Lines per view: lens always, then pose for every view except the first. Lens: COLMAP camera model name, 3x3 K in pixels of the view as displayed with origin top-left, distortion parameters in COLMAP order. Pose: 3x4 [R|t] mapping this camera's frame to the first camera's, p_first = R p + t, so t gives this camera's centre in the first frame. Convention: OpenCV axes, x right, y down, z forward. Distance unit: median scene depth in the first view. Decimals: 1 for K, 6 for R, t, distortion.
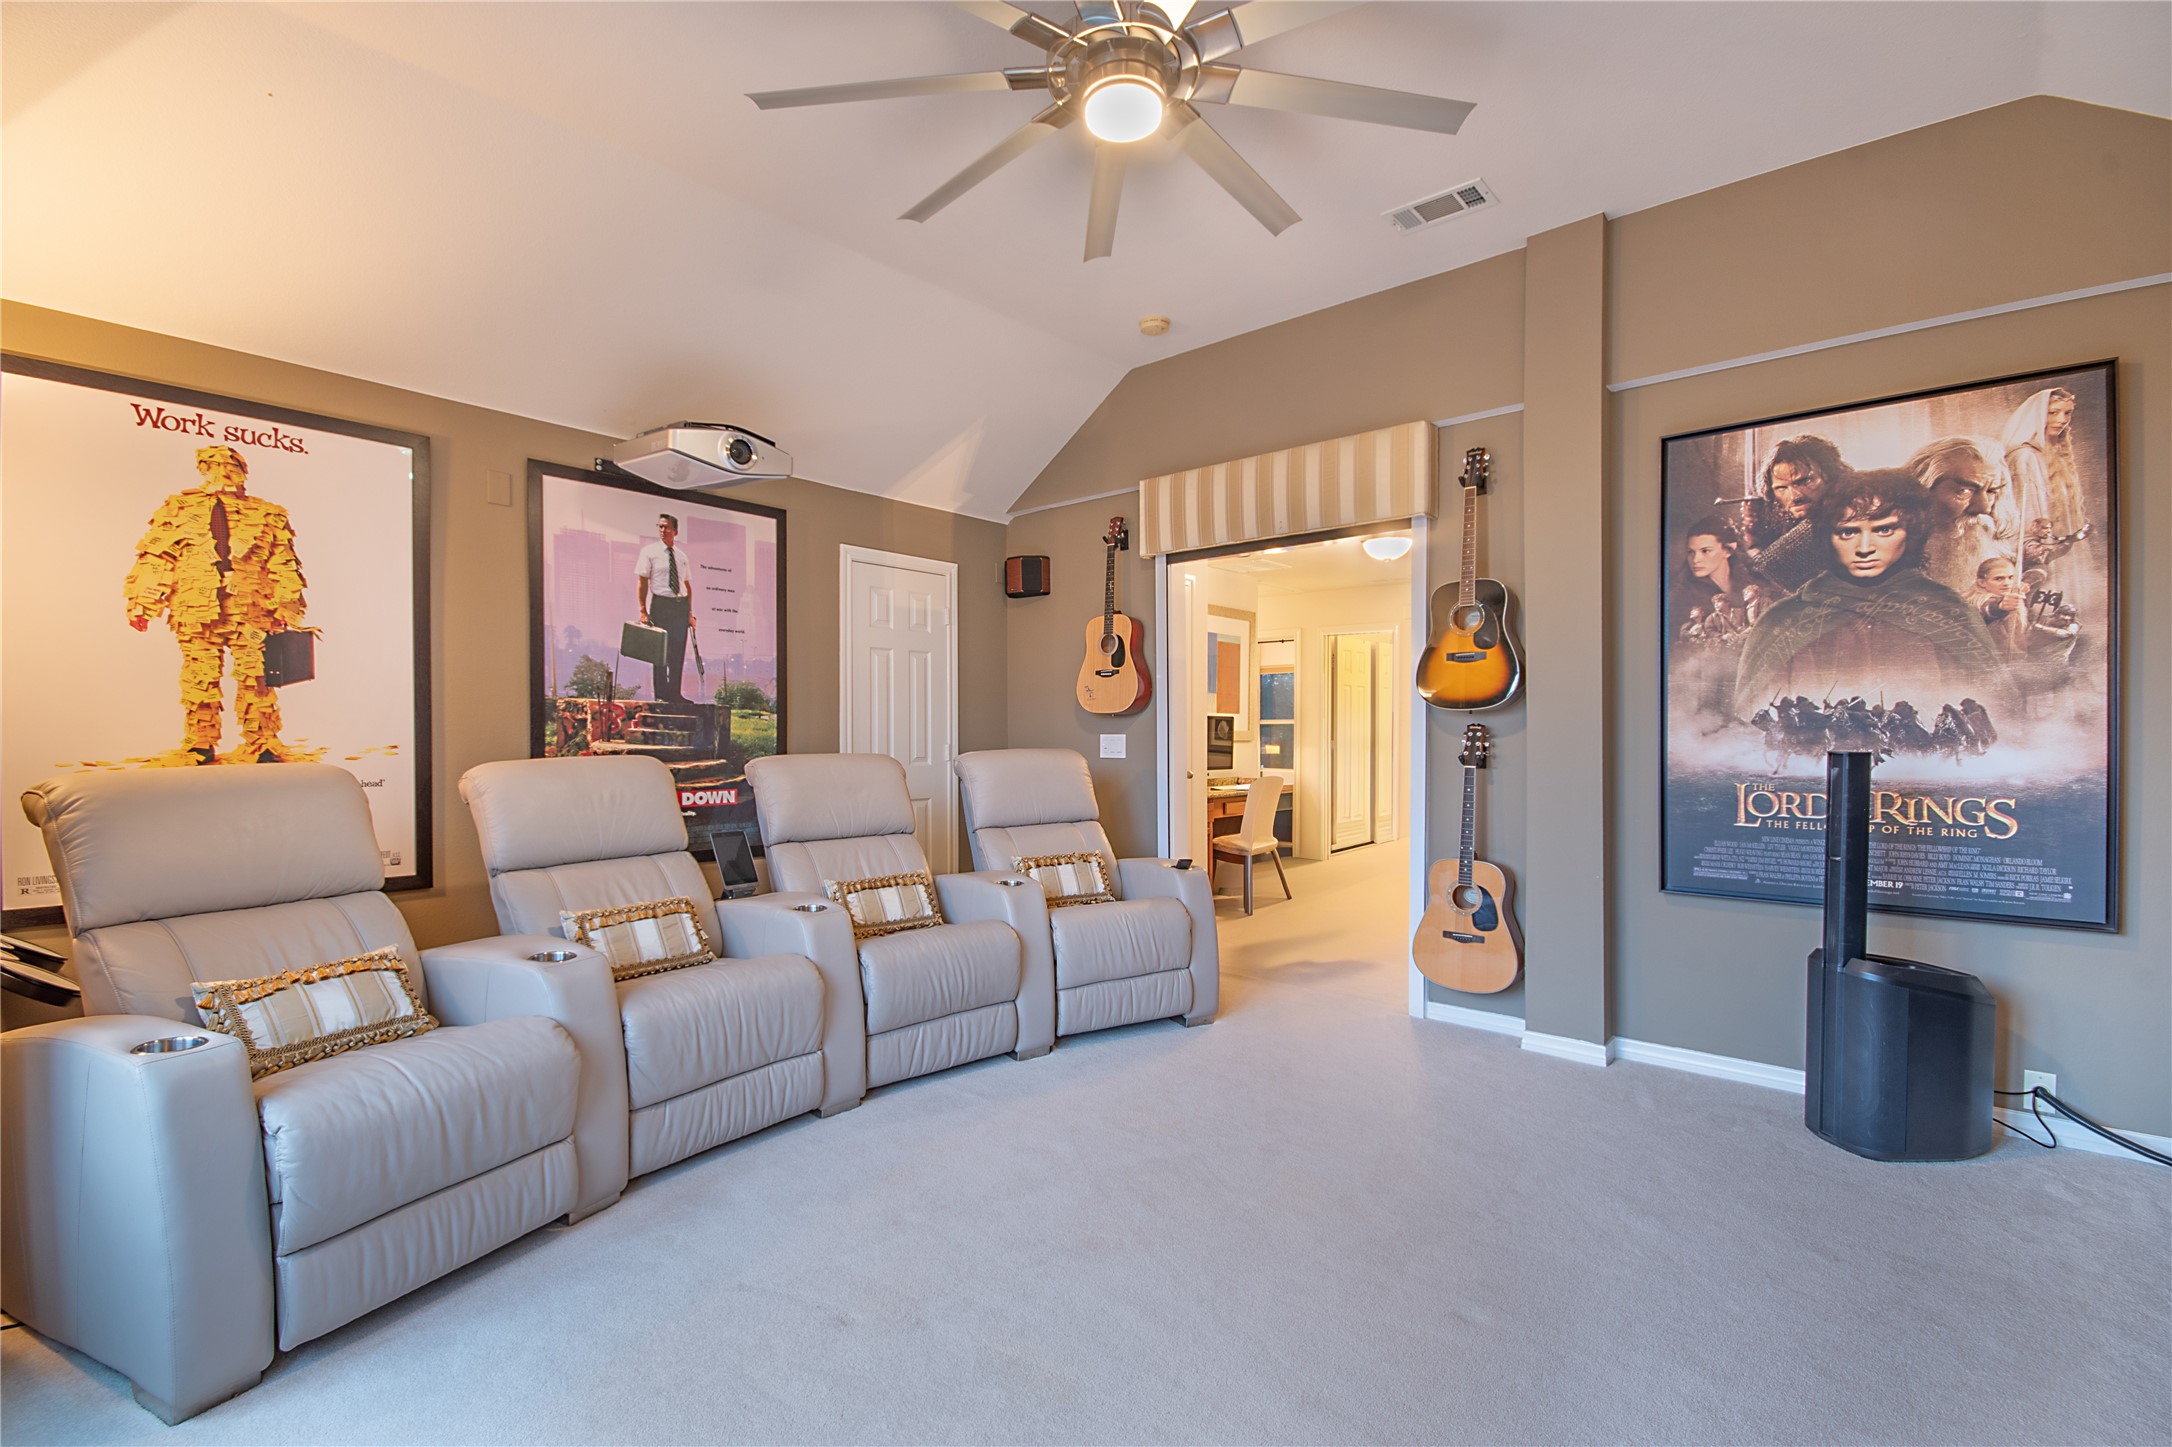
lens RADIAL K [[962.6, 0, 1082.8], [0, 962.6, 726.9], [0, 0, 1]] dist [0.002182, -0.005402]
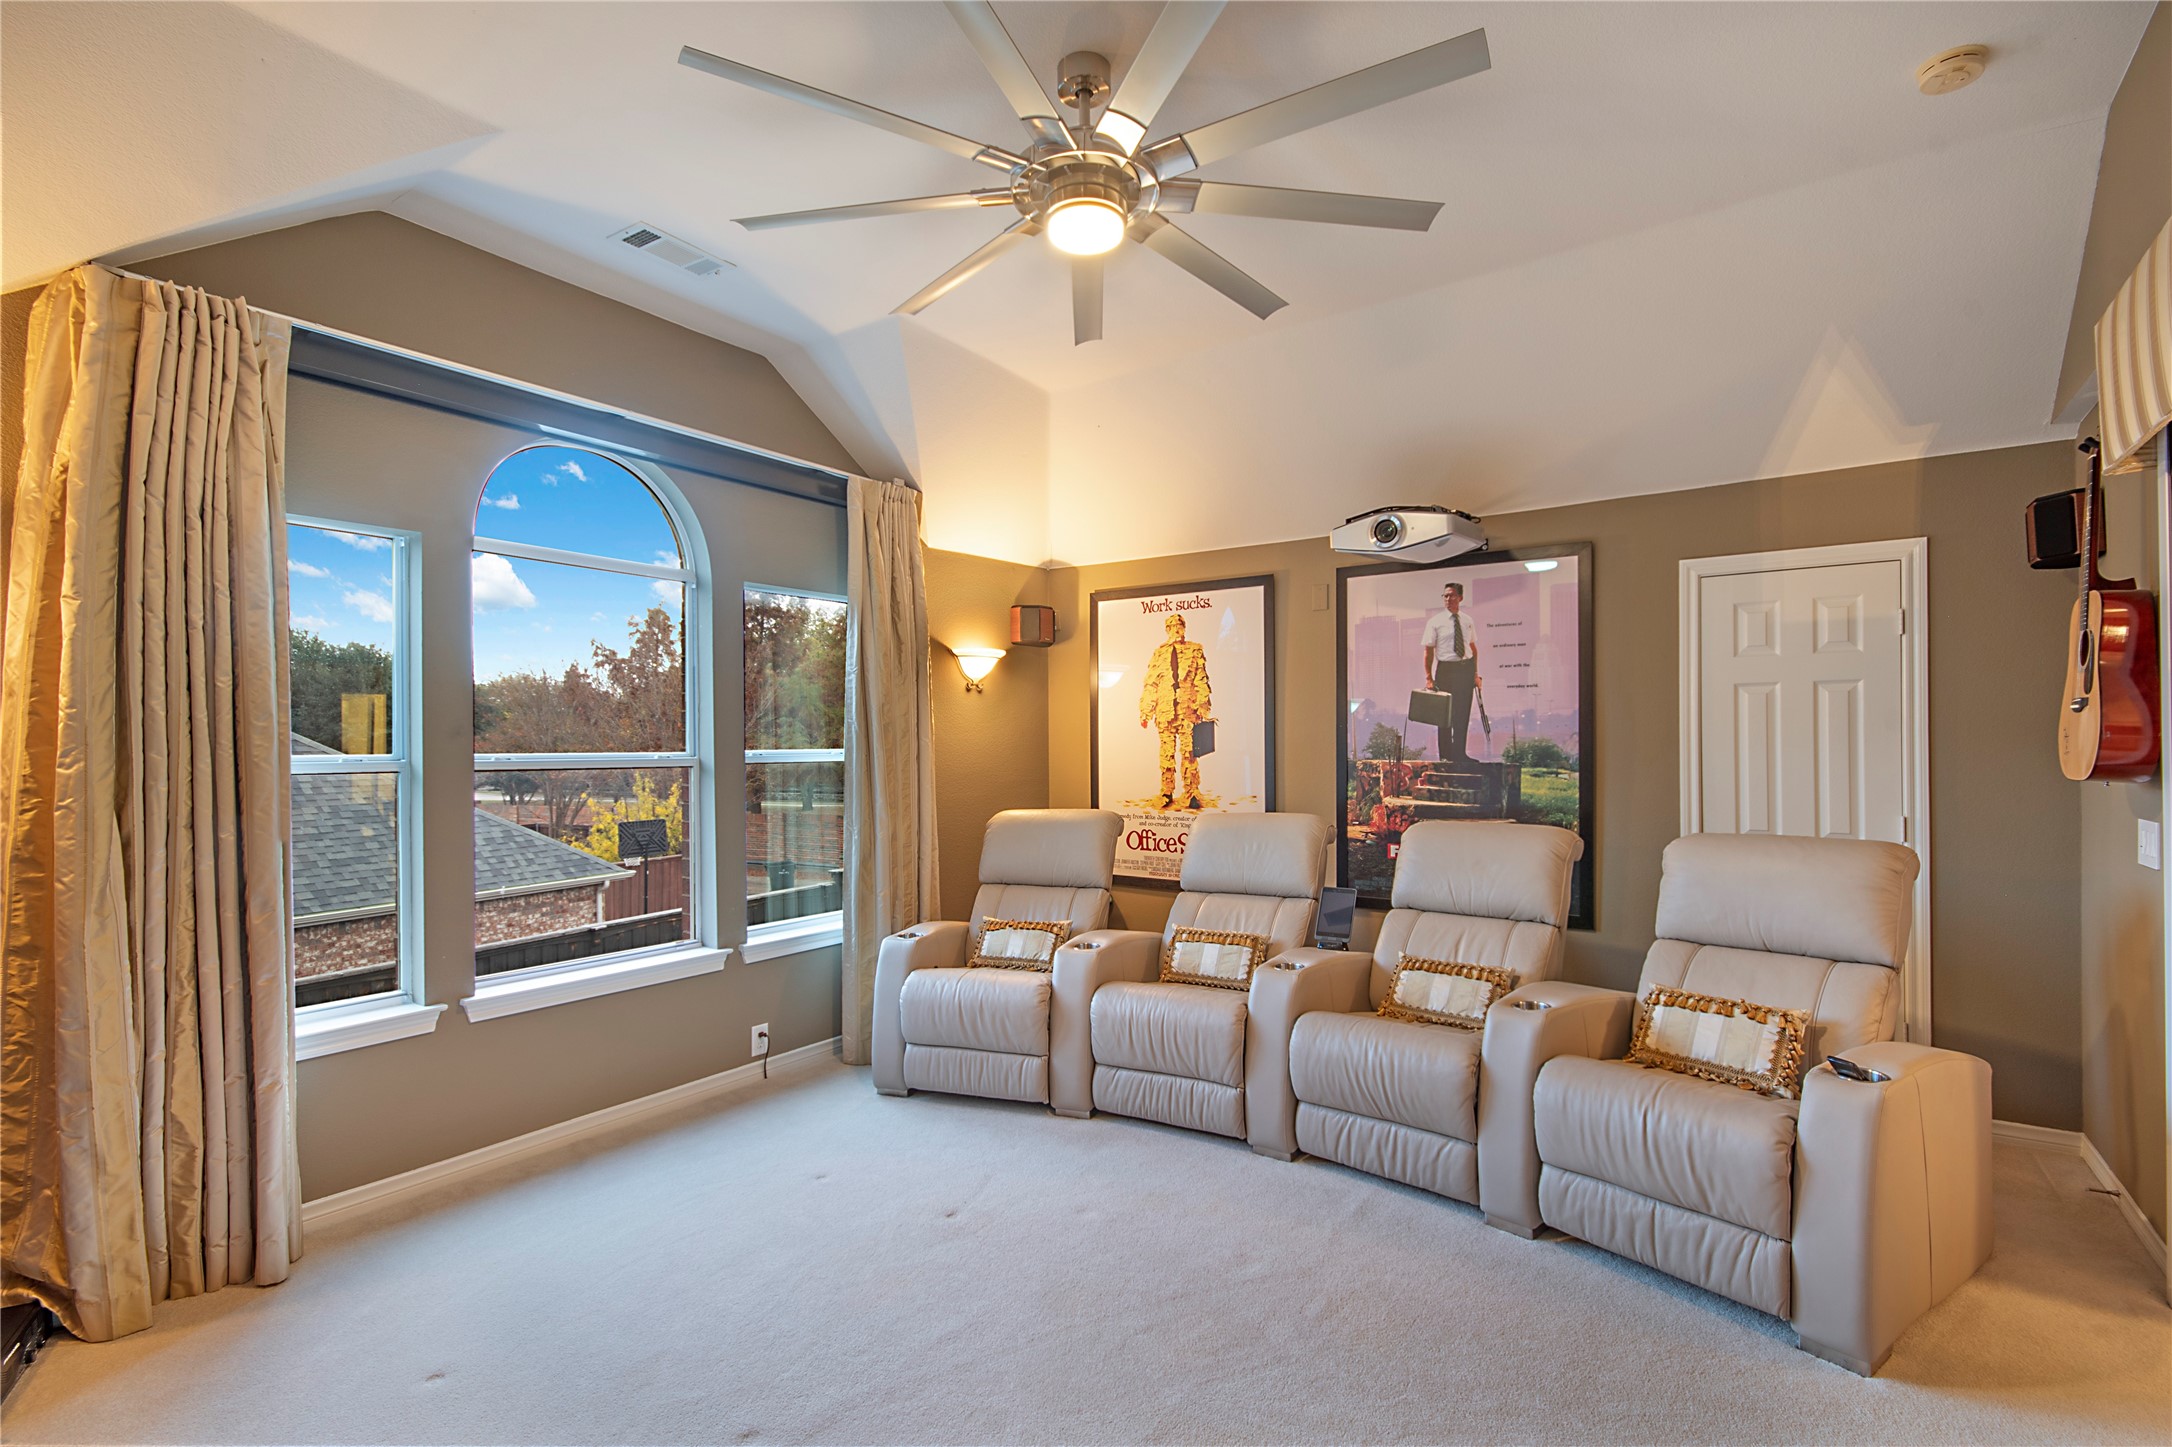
lens RADIAL K [[993.2, 0, 1087.7], [0, 993.2, 737.5], [0, 0, 1]] dist [0.002062, 0.000295]
pose [[0.120336, -0.013472, -0.992642, 0.636322], [0.010897, 0.999866, -0.012249, -0.045733], [0.992673, -0.009343, 0.120467, 0.503786]]
